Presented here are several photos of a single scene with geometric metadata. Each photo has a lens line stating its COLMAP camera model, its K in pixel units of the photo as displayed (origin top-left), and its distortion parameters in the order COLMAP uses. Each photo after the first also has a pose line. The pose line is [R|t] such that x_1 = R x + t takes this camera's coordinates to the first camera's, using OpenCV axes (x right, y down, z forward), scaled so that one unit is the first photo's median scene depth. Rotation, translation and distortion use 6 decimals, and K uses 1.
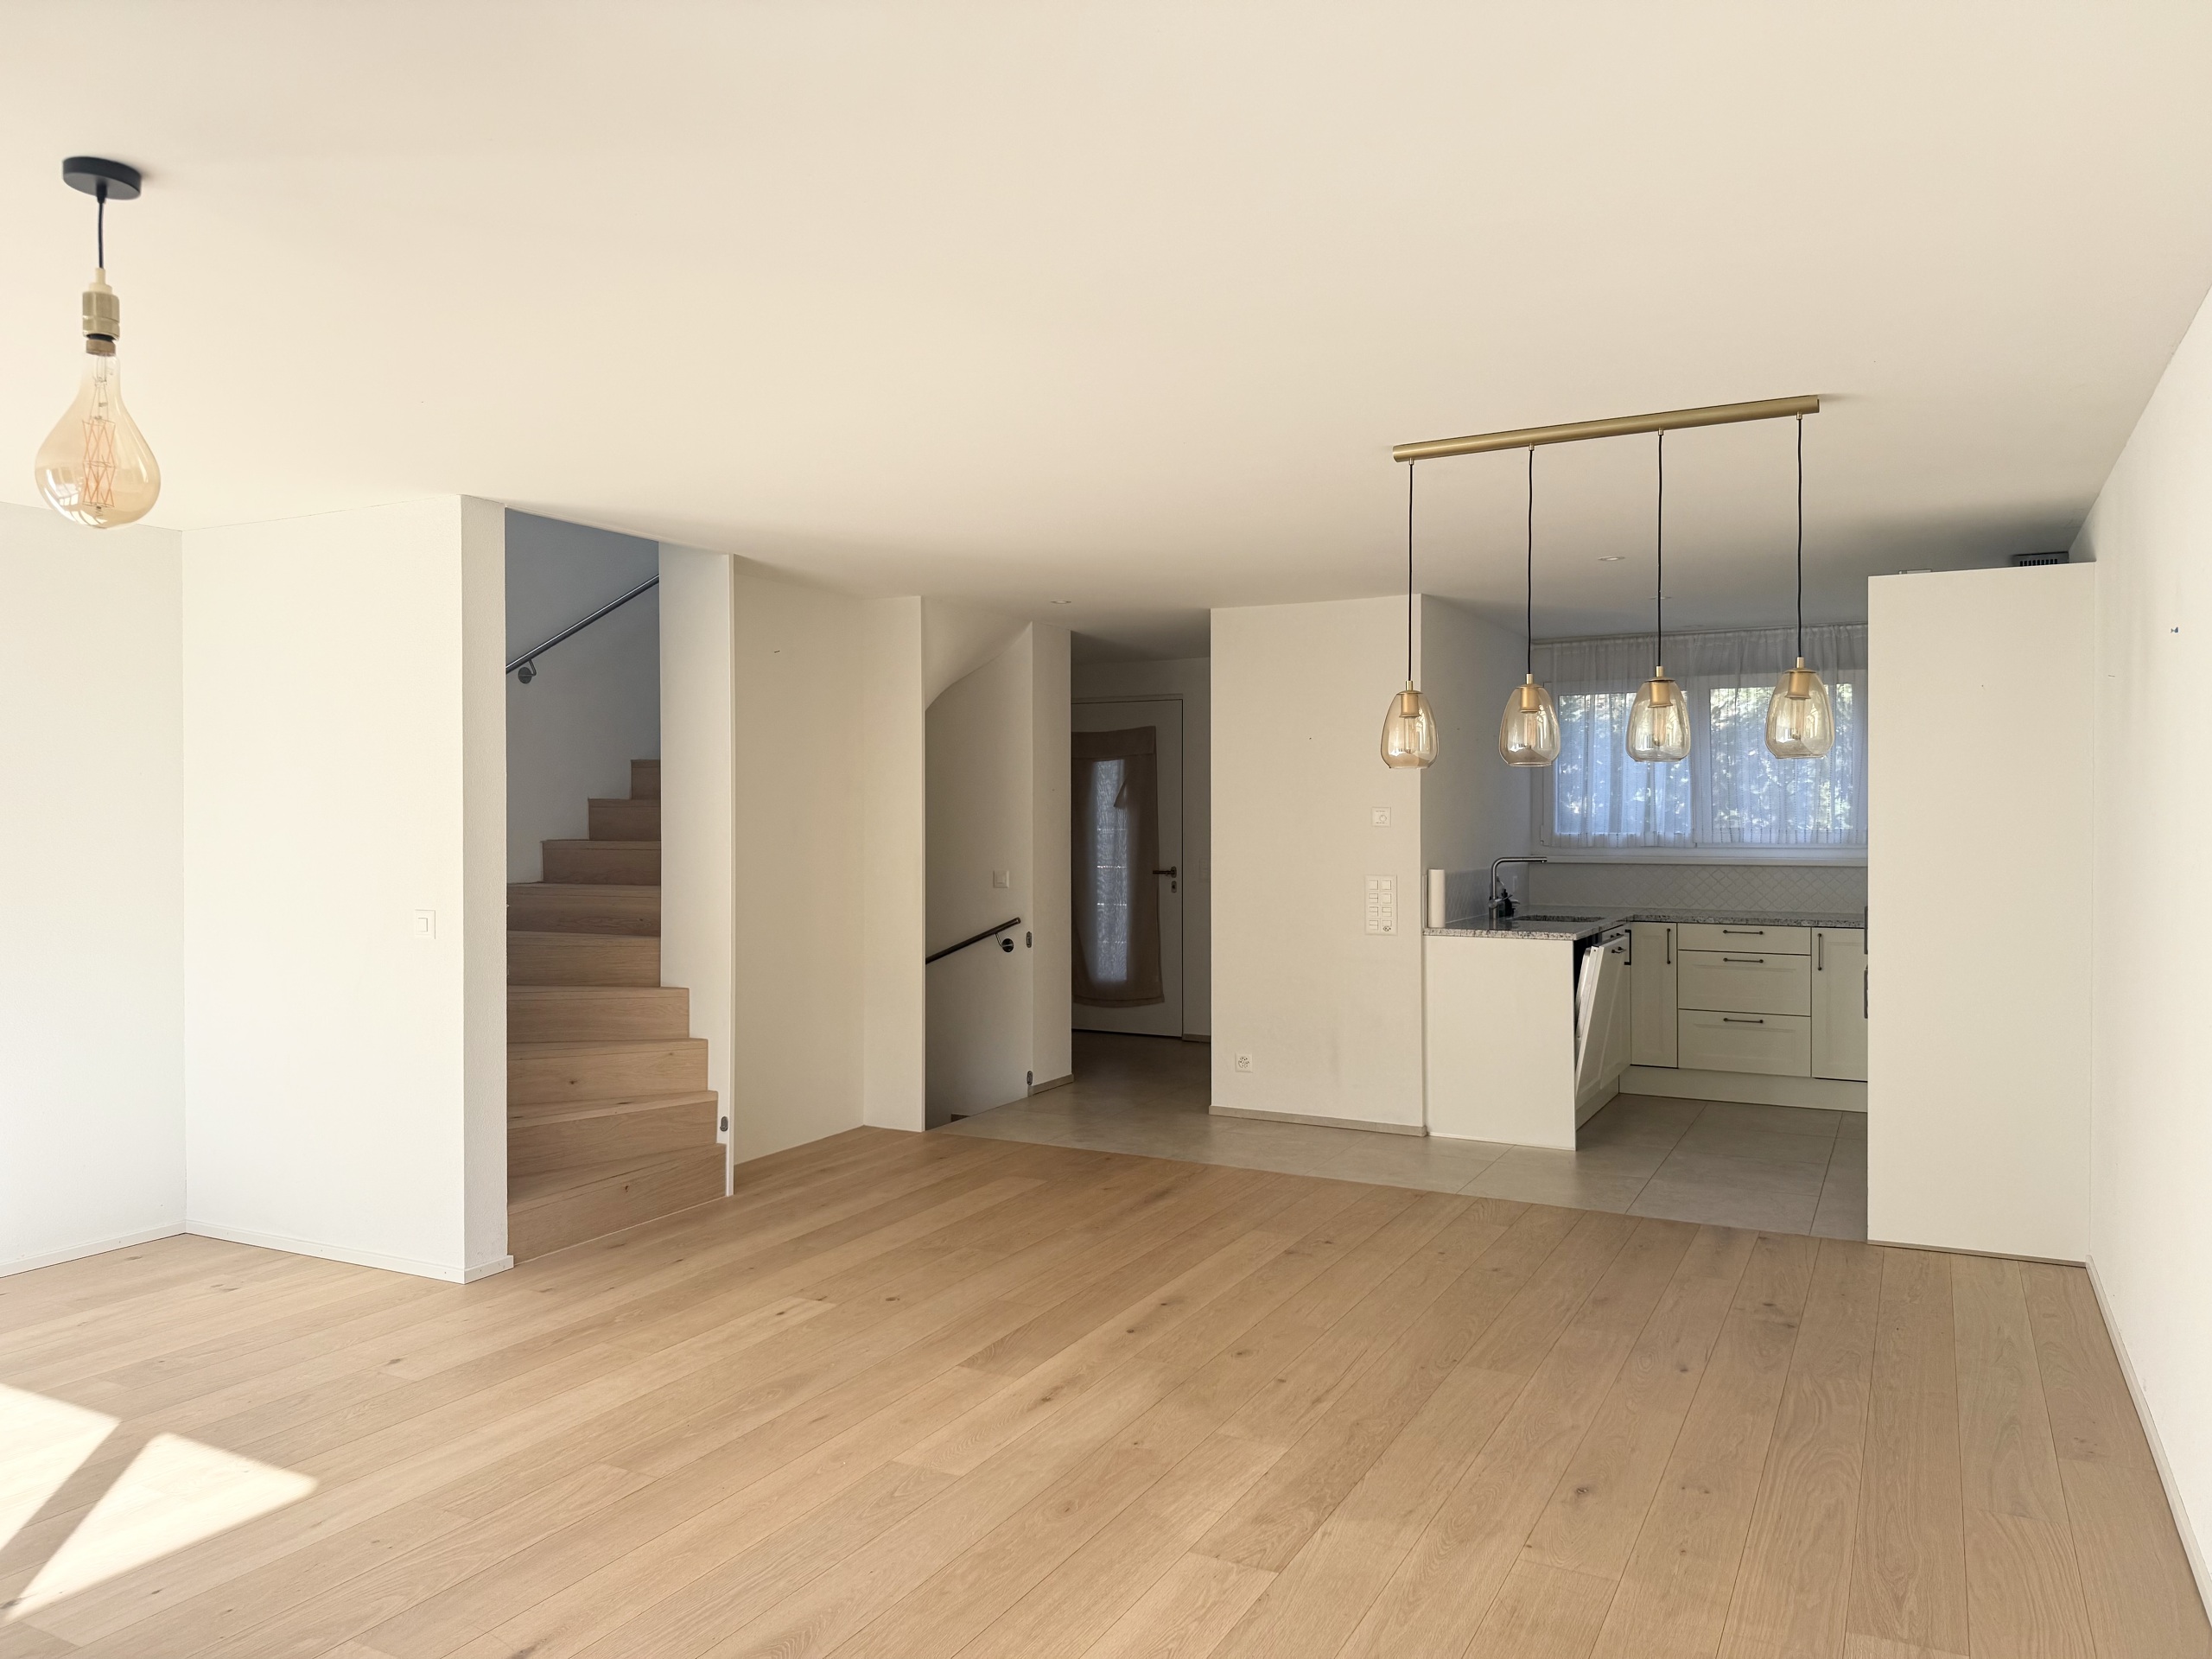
lens RADIAL K [[1563.8, 0, 1099.7], [0, 1563.8, 812.8], [0, 0, 1]] dist [0.024179, -0.040532]
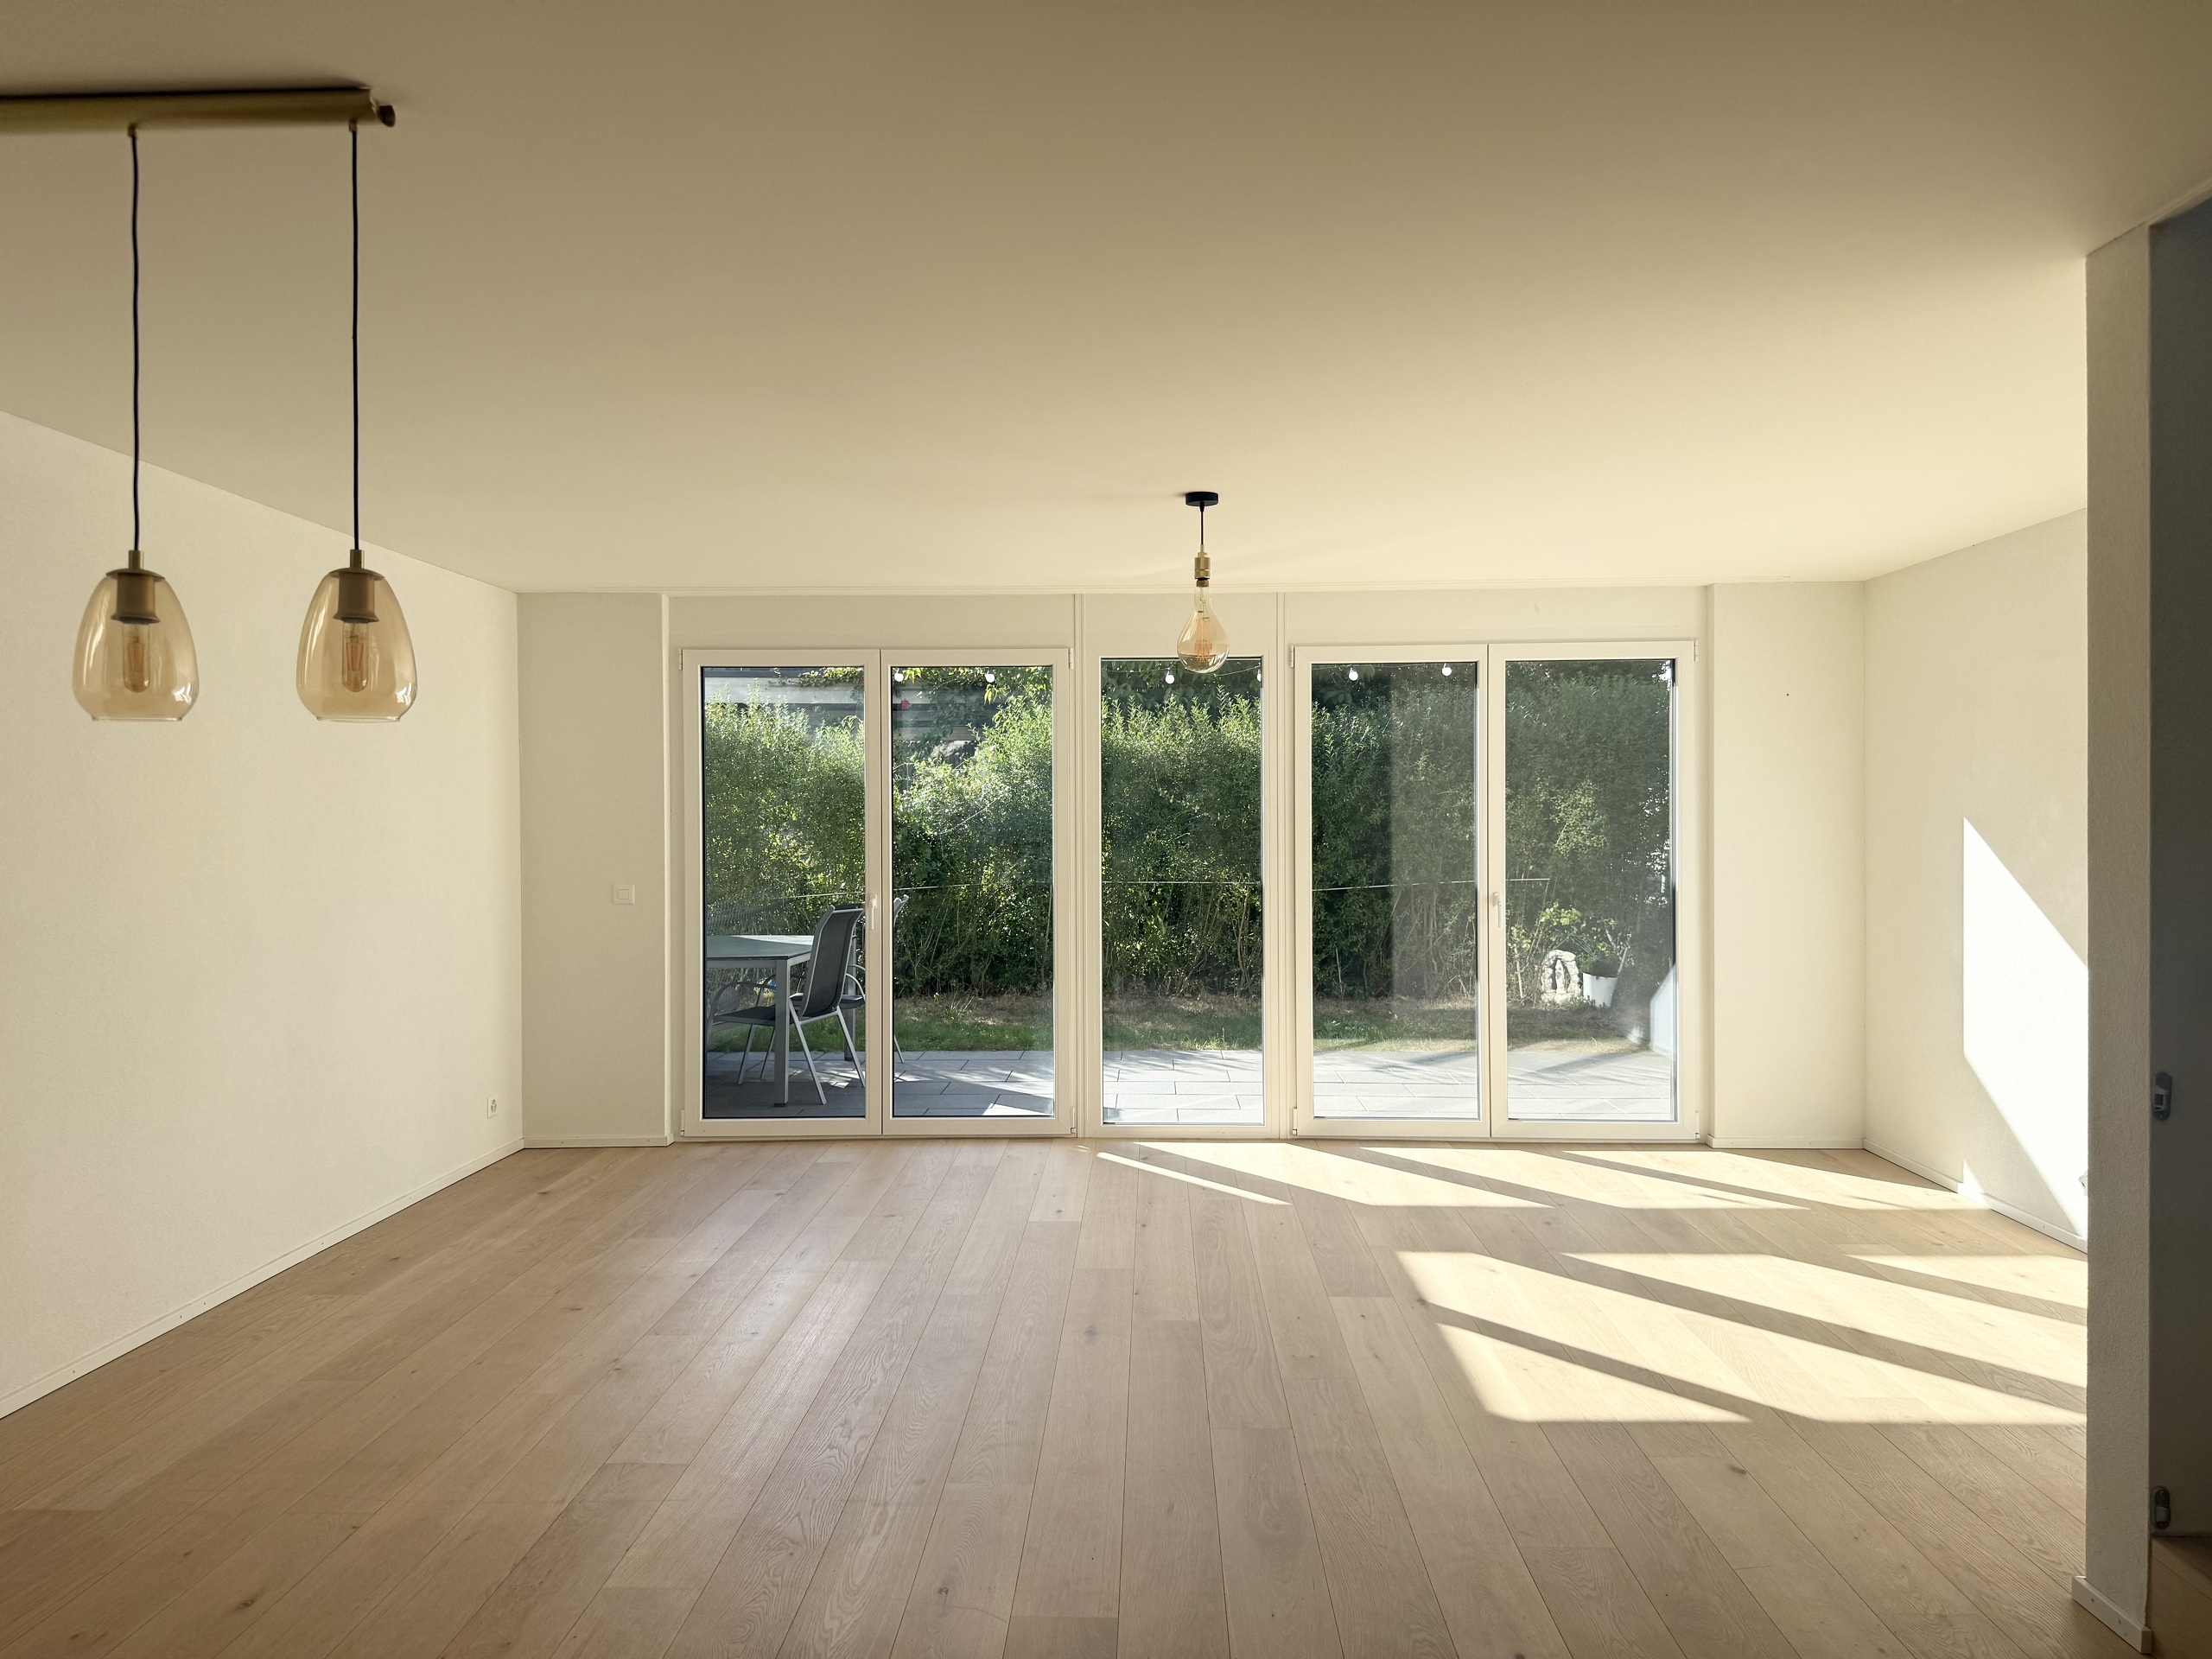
lens RADIAL K [[1563.8, 0, 1099.5], [0, 1563.8, 832.7], [0, 0, 1]] dist [0.024179, -0.040532]
pose [[-0.899072, 0.010216, -0.437681, 0.128062], [0.007119, 0.999937, 0.008717, 0.003653], [0.437742, 0.004721, -0.899088, 0.977806]]
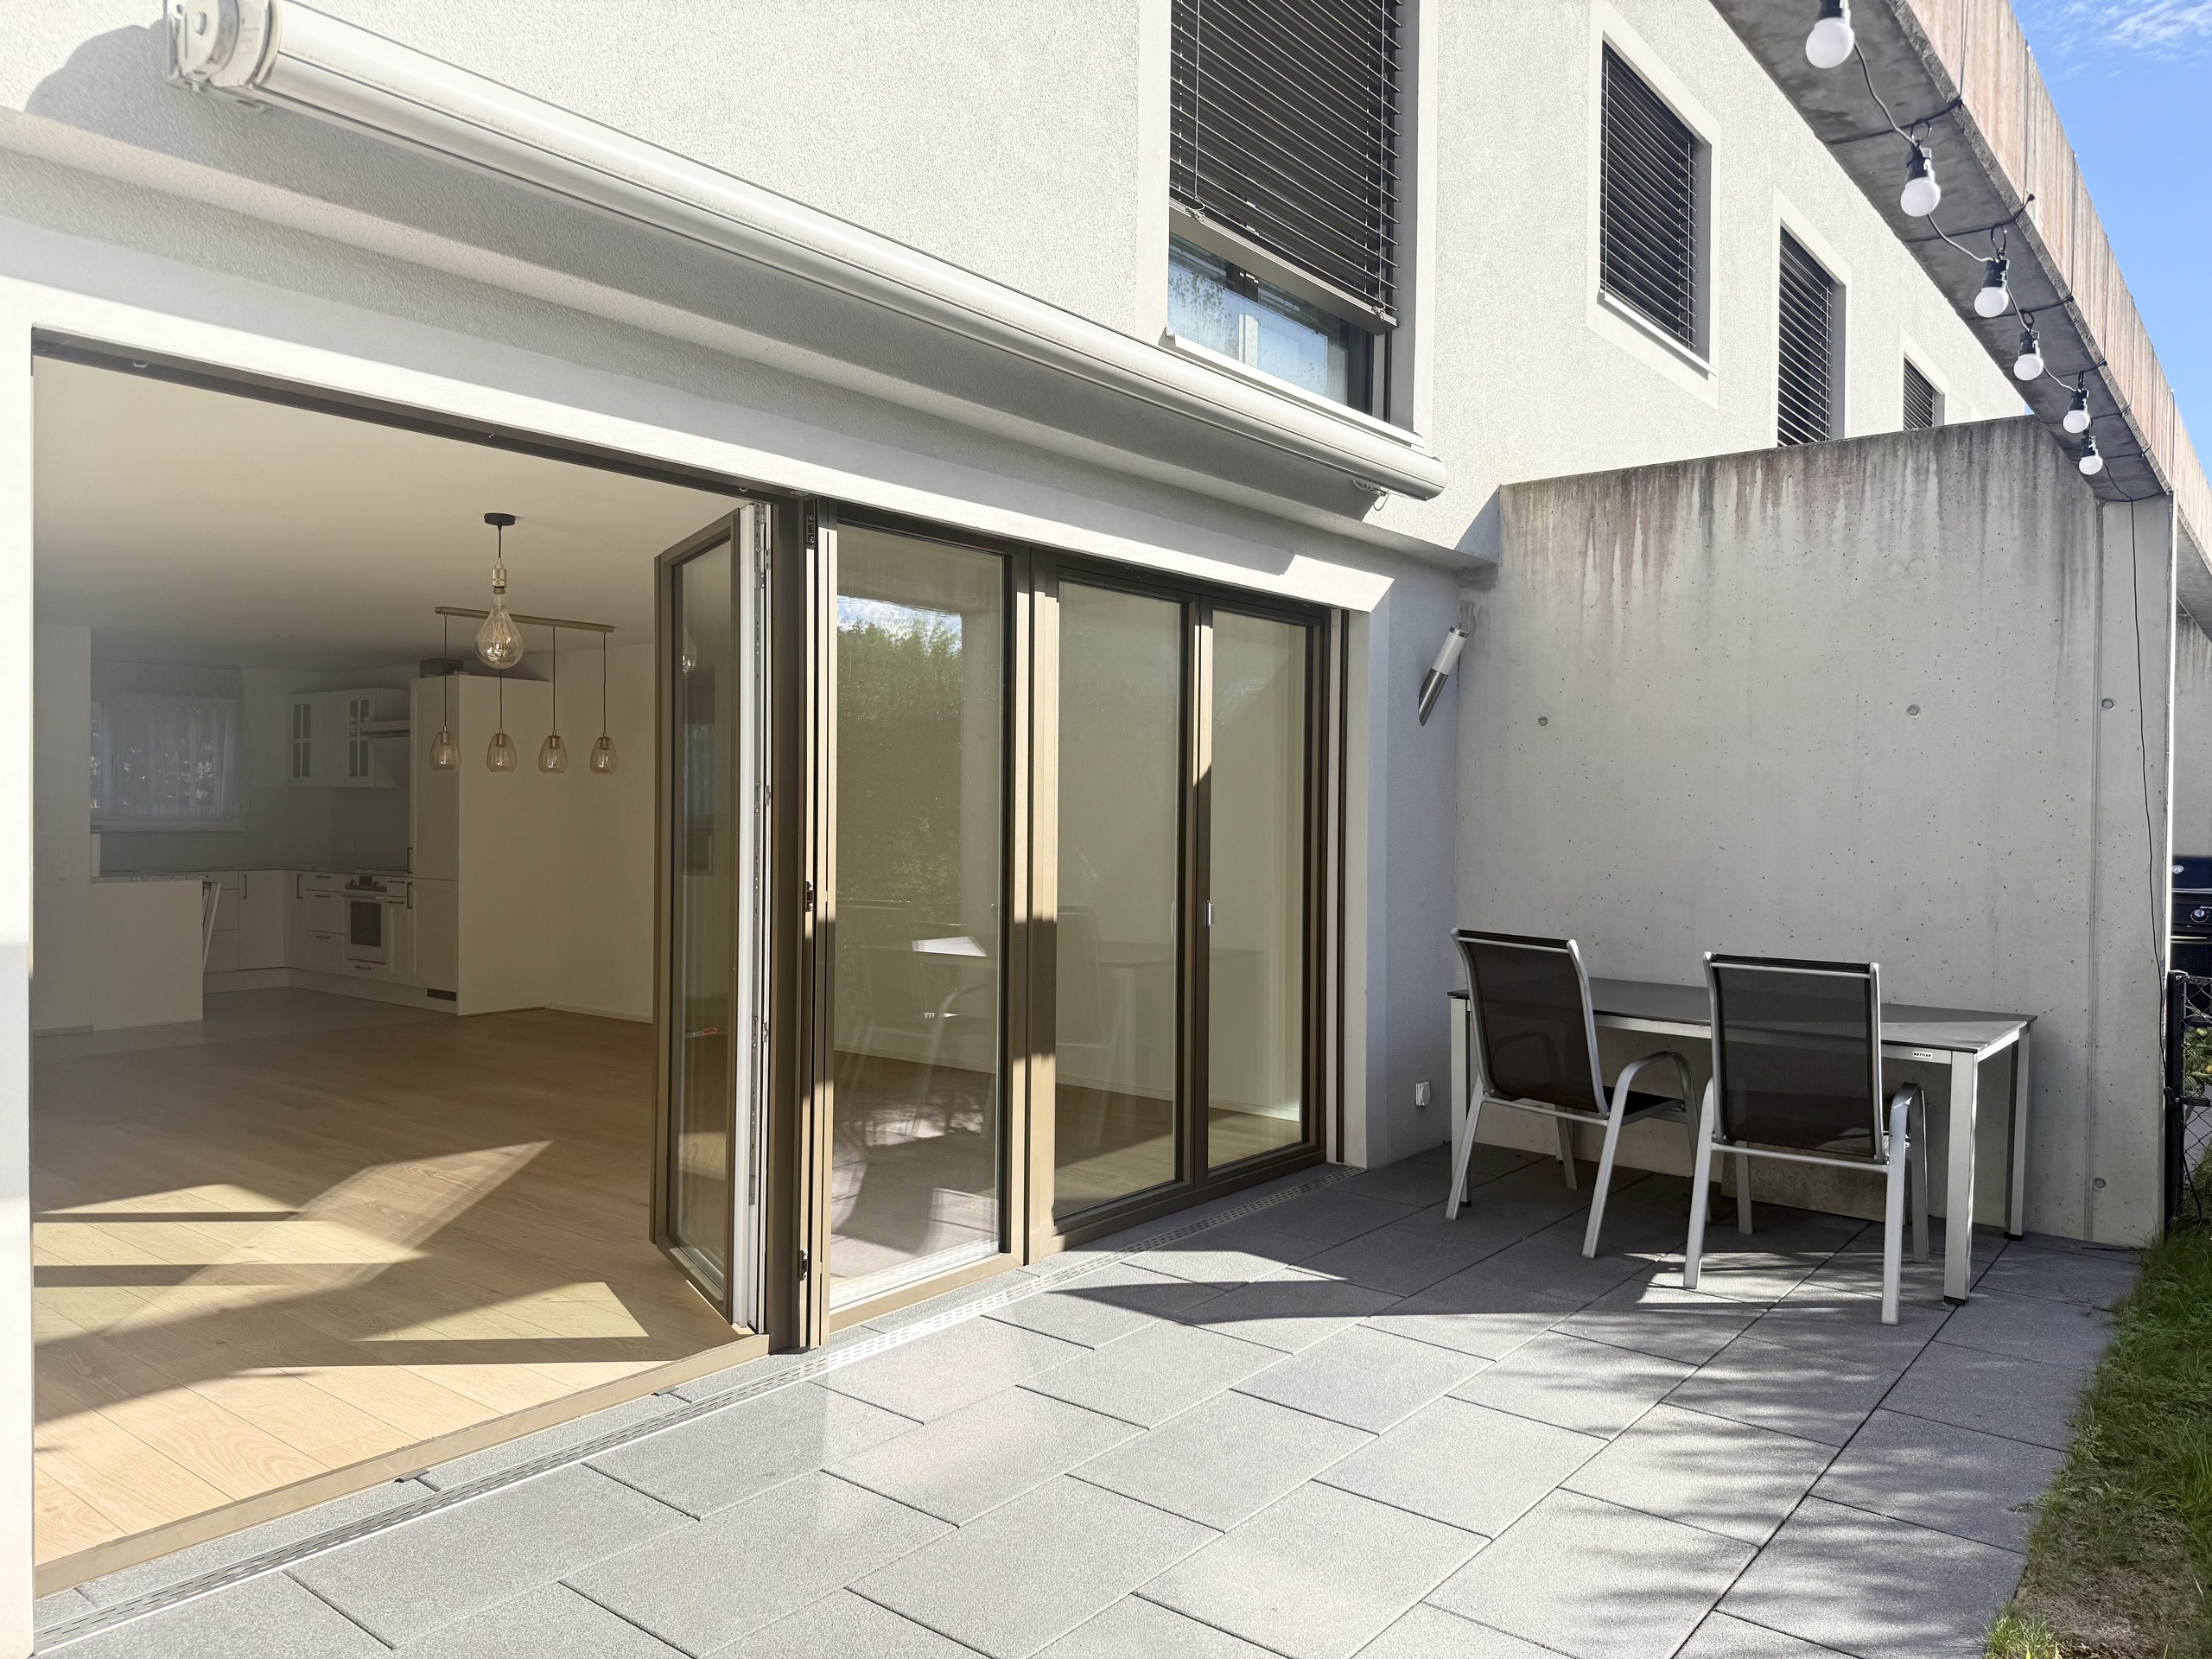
lens RADIAL K [[1563.8, 0, 1108.2], [0, 1563.8, 830.1], [0, 0, 1]] dist [0.024179, -0.040532]
pose [[0.185138, -0.009838, 0.982663, -0.986797], [-0.008968, 0.999891, 0.011700, 0.009438], [-0.982672, -0.010978, 0.185029, -0.114334]]
